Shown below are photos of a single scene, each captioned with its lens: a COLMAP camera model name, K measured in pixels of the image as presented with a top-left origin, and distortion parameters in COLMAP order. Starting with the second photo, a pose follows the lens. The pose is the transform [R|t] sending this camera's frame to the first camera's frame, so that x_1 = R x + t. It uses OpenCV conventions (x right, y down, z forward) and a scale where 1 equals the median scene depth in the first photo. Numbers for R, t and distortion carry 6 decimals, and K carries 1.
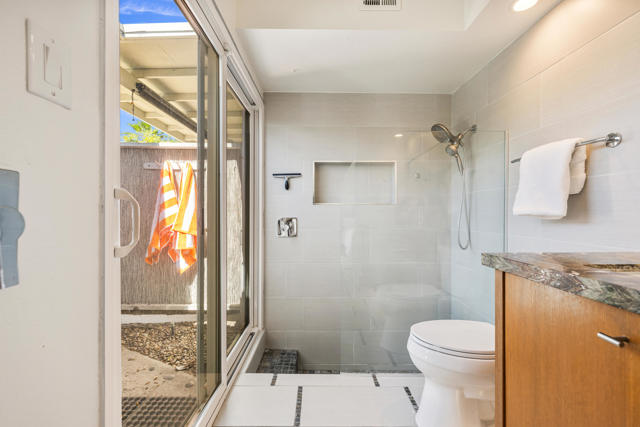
lens RADIAL K [[269.9, 0, 318.7], [0, 269.9, 211.7], [0, 0, 1]] dist [0.000328, 0.000033]
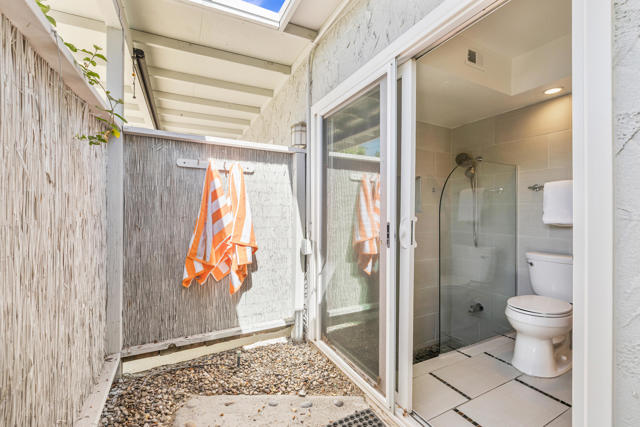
lens RADIAL K [[269.9, 0, 318.7], [0, 269.9, 211.7], [0, 0, 1]] dist [0.000328, 0.000033]
pose [[0.891876, 0.004065, 0.452261, -0.679532], [-0.001979, 0.999985, -0.005085, -0.024205], [-0.452275, 0.003640, 0.891871, 0.122031]]
